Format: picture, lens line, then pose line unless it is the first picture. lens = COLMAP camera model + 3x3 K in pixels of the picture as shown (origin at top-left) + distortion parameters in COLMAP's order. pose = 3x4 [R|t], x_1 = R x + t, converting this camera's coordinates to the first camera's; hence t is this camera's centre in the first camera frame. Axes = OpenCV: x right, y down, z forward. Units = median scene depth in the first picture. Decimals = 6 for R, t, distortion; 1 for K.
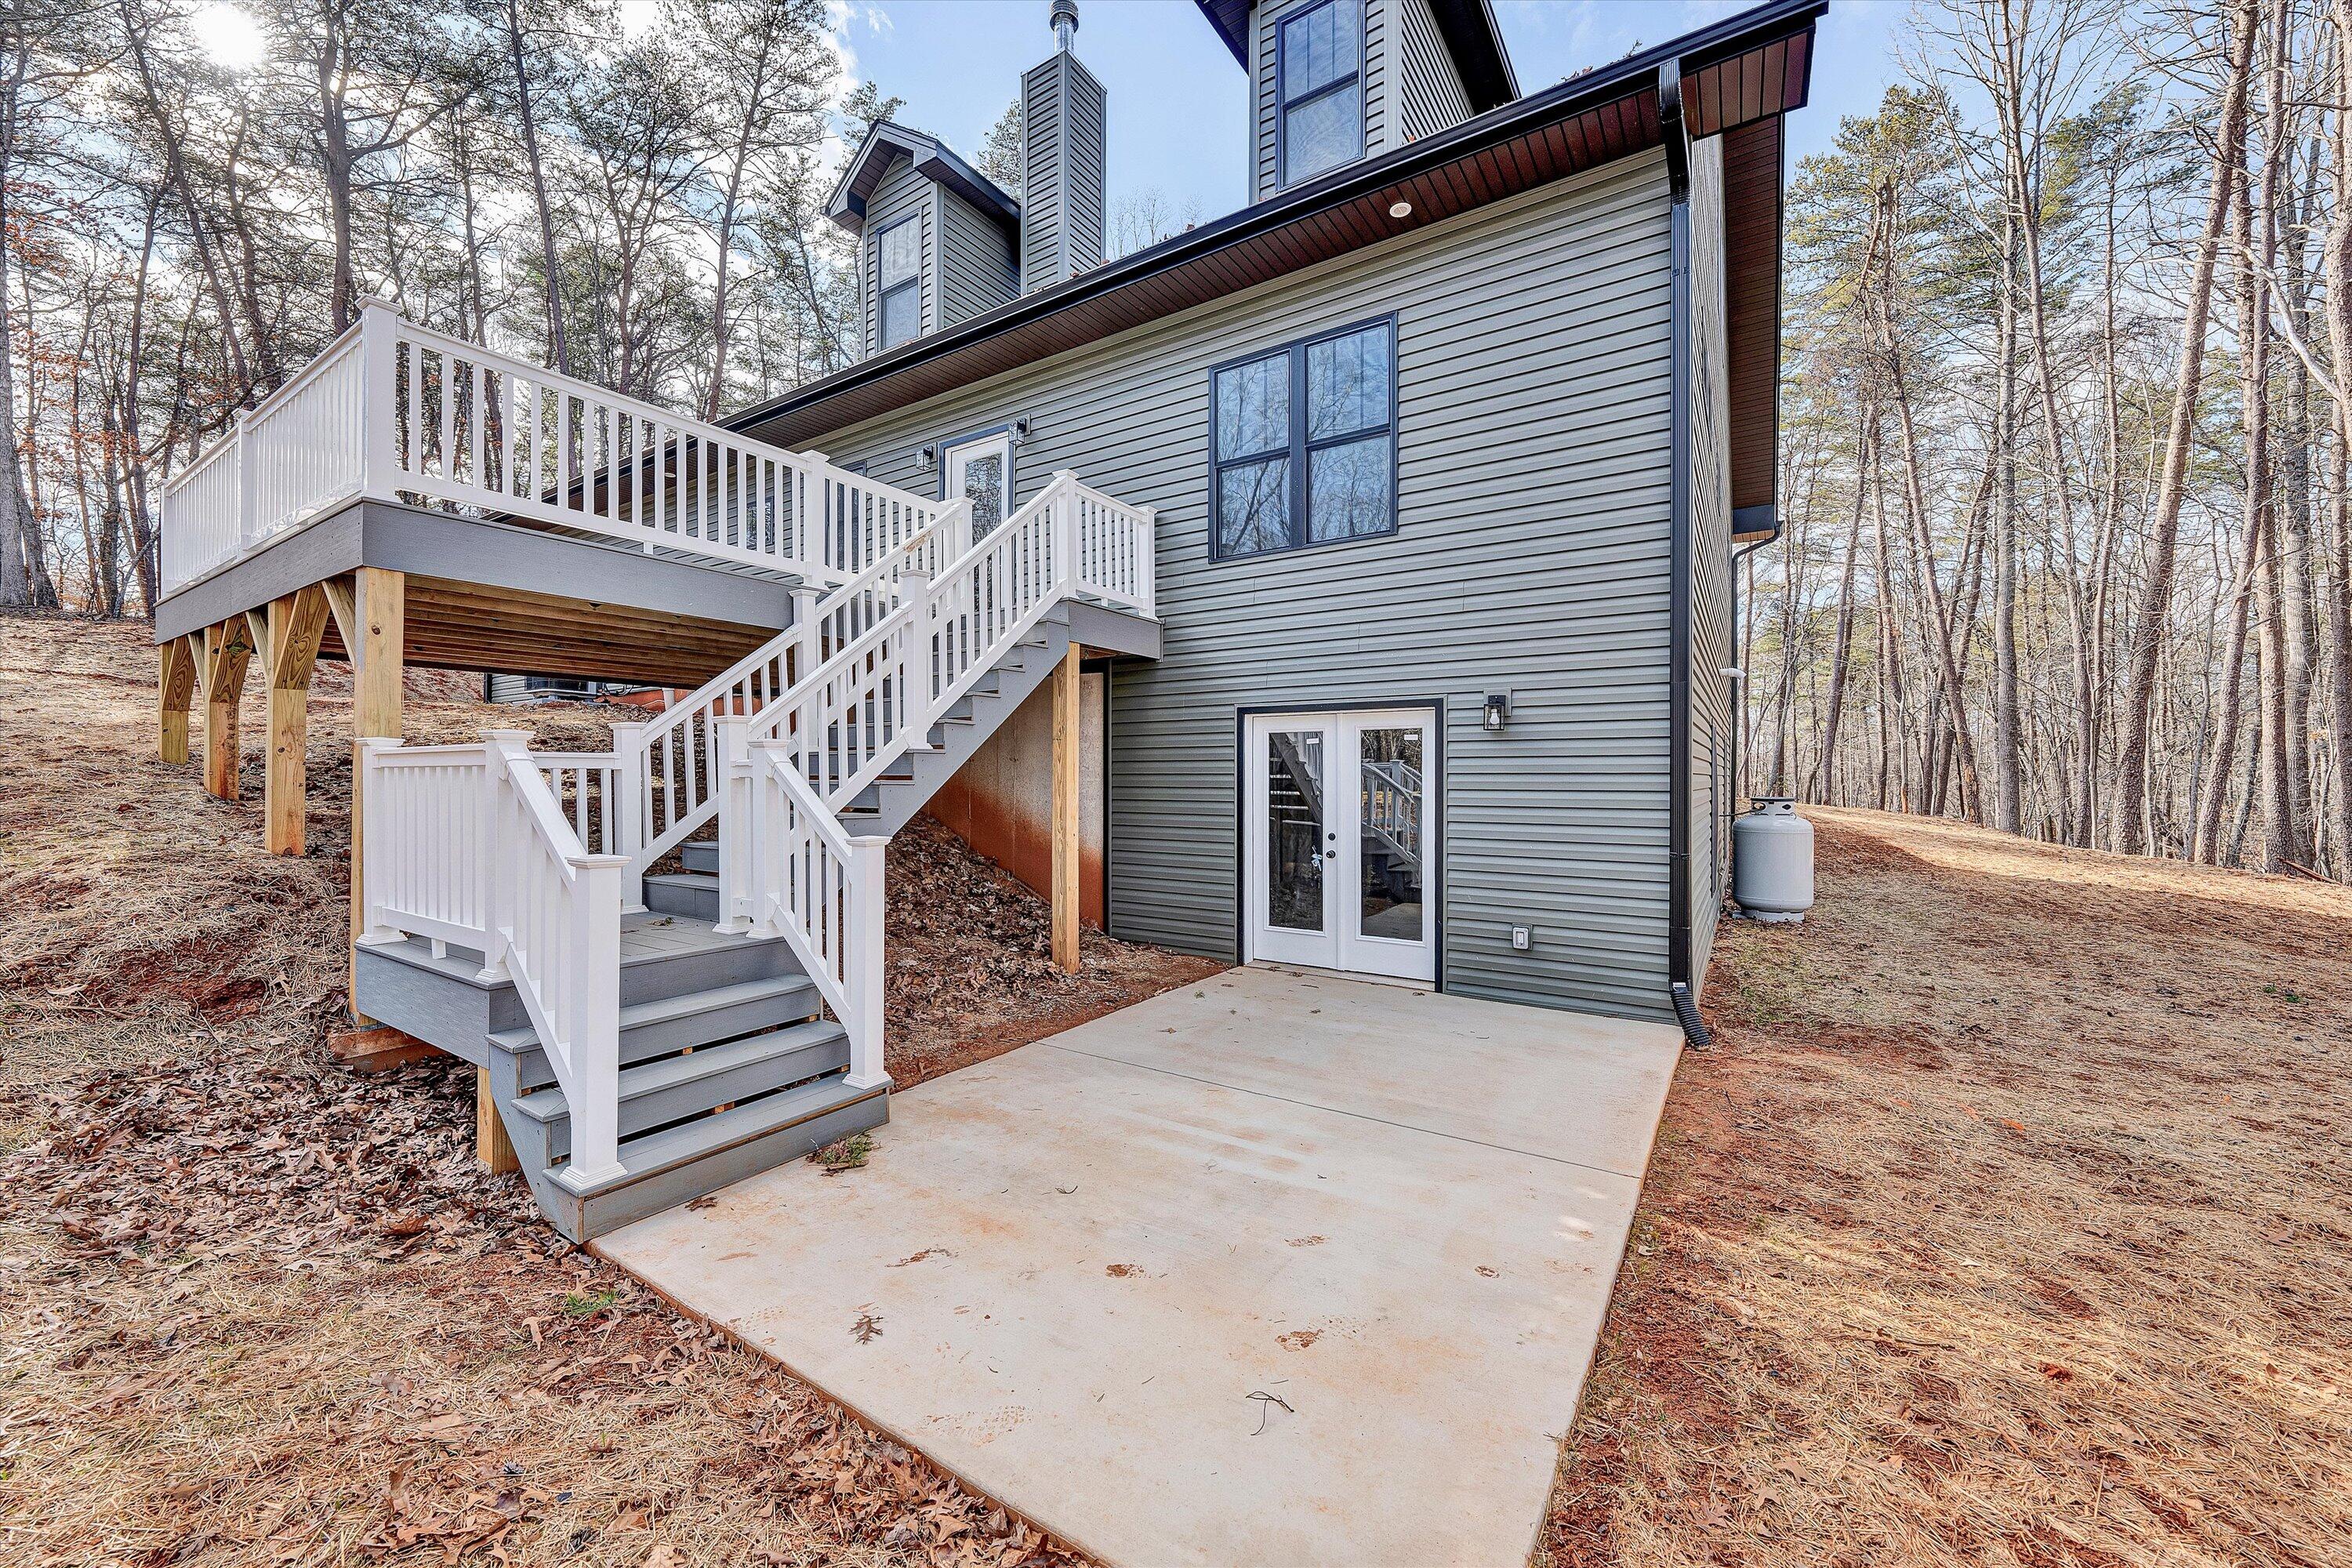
lens RADIAL K [[884.8, 0, 1177.3], [0, 884.8, 775.6], [0, 0, 1]] dist [-0.003352, 0.000294]
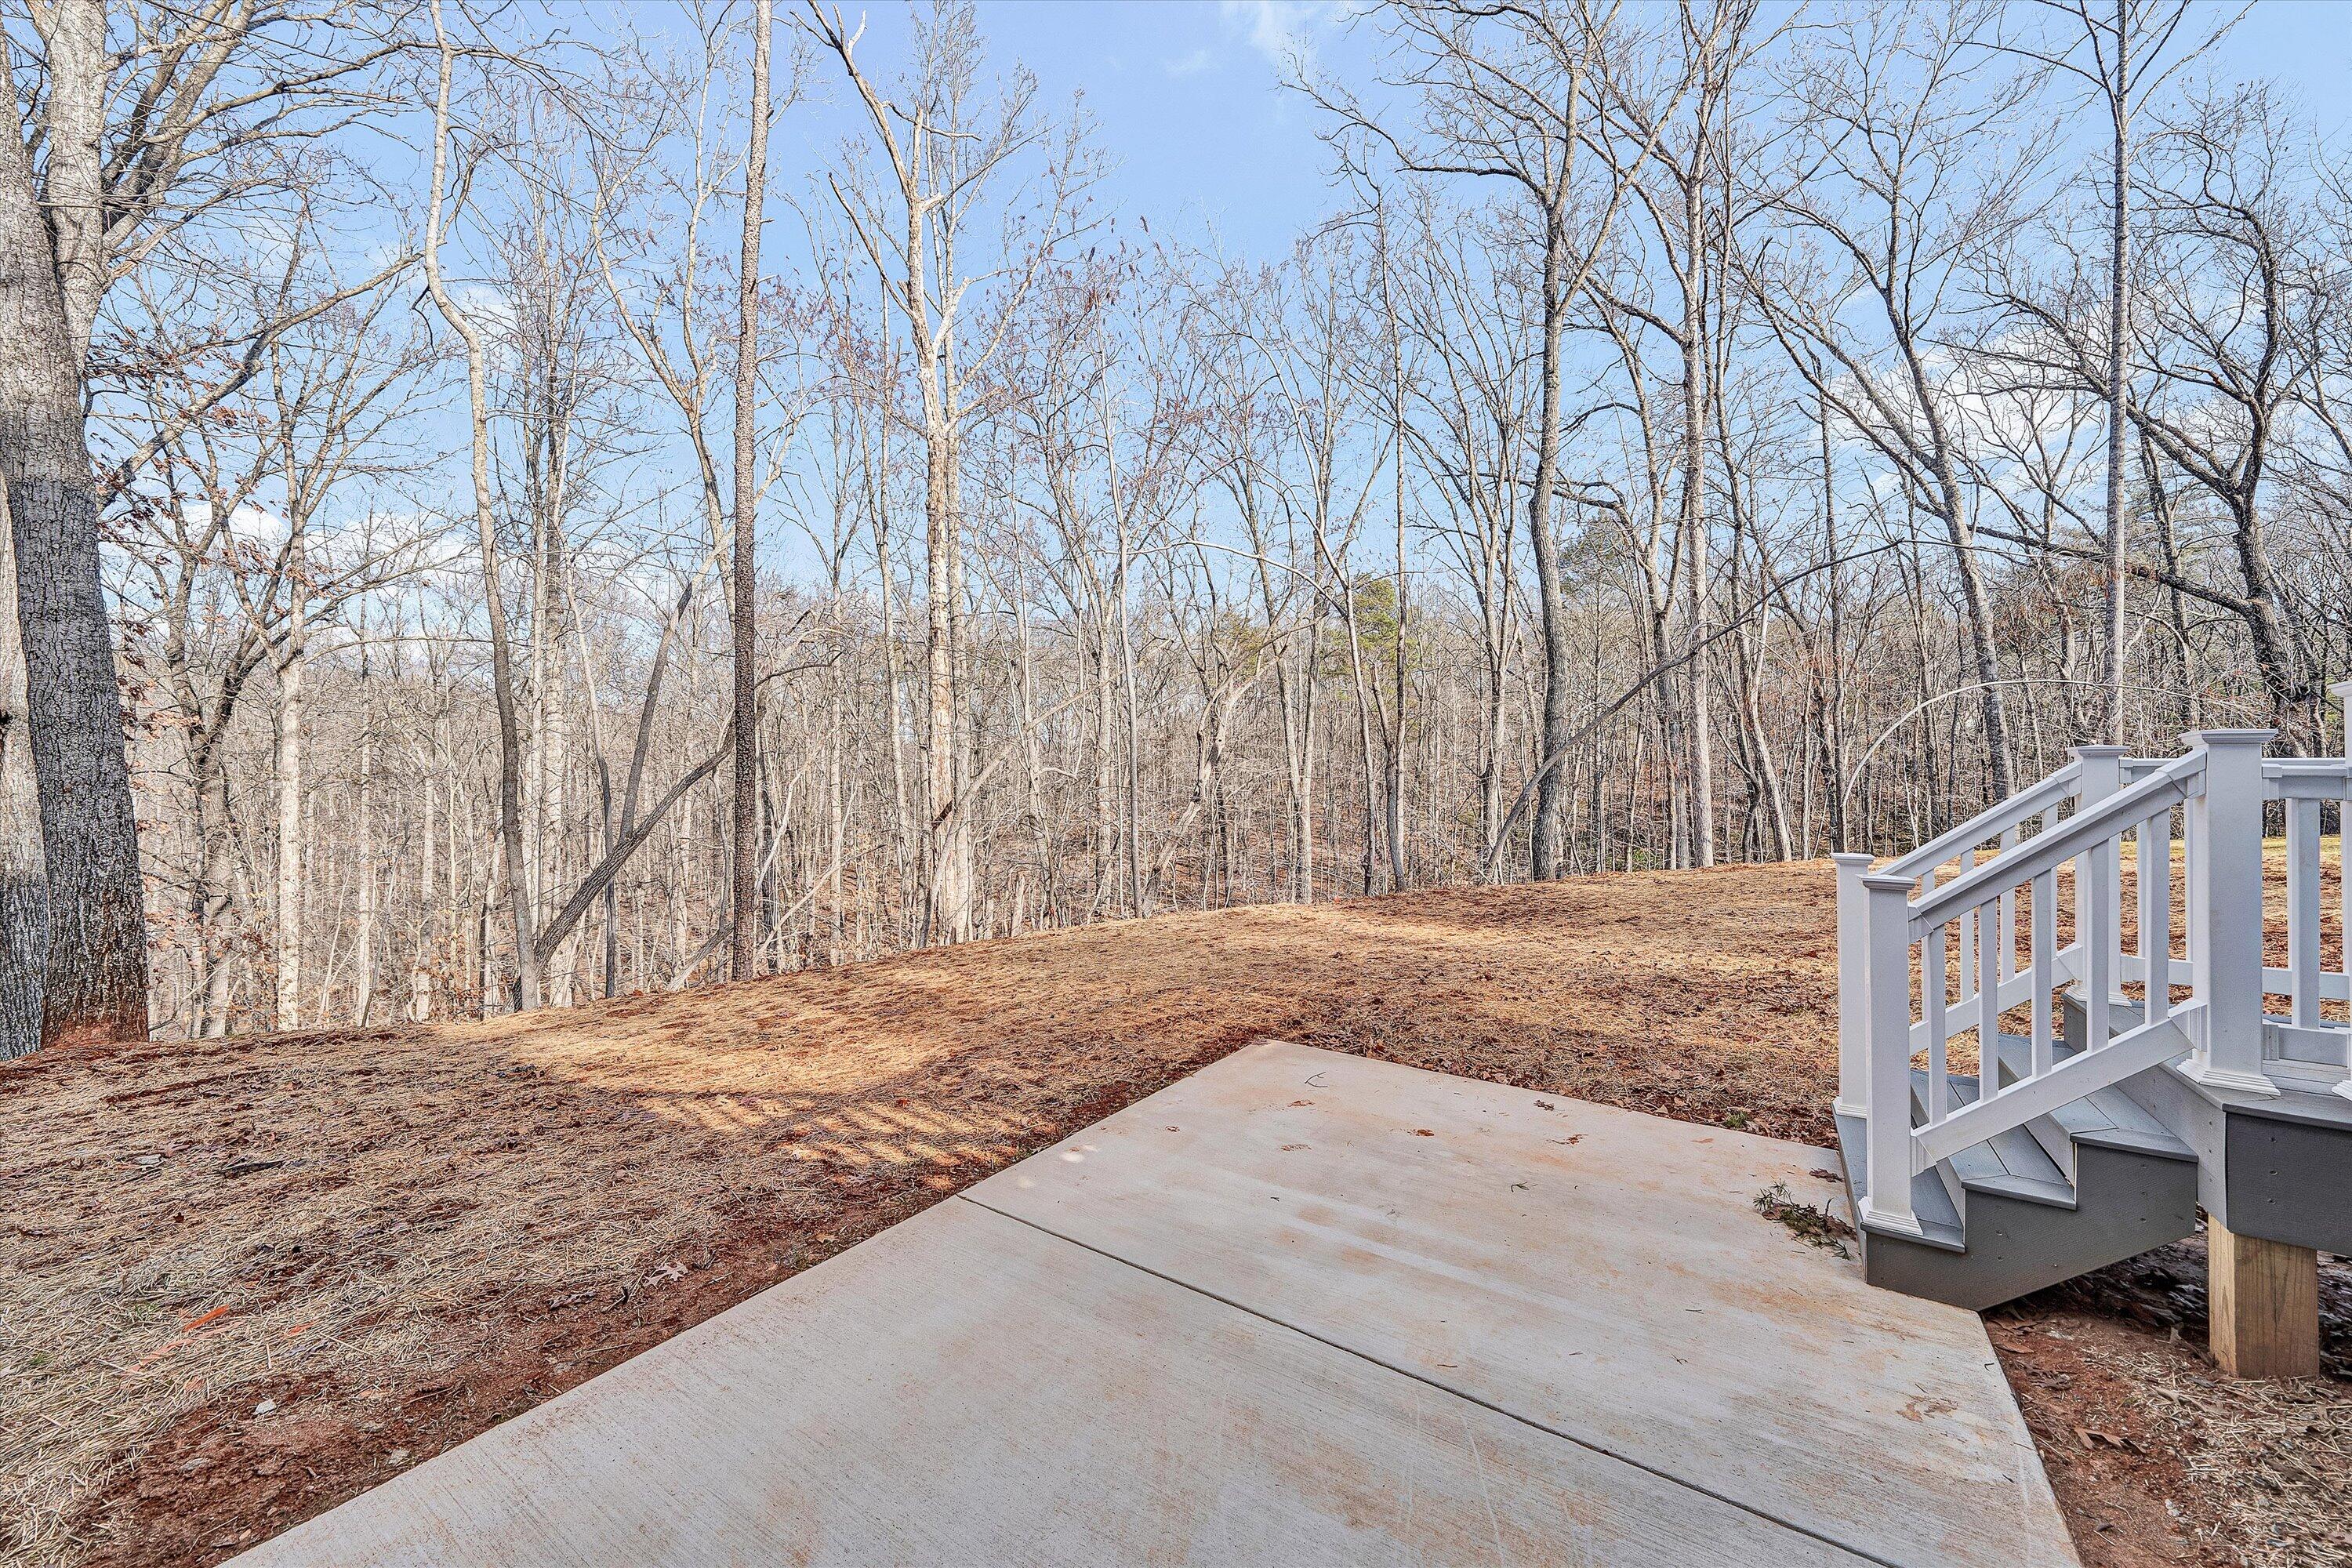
lens RADIAL K [[884.8, 0, 1170.8], [0, 884.8, 777.0], [0, 0, 1]] dist [-0.003352, 0.000294]
pose [[-0.999698, -0.007886, 0.023270, 0.253557], [-0.007938, 0.999966, -0.002147, -0.015228], [-0.023252, -0.002331, -0.999727, 1.939852]]
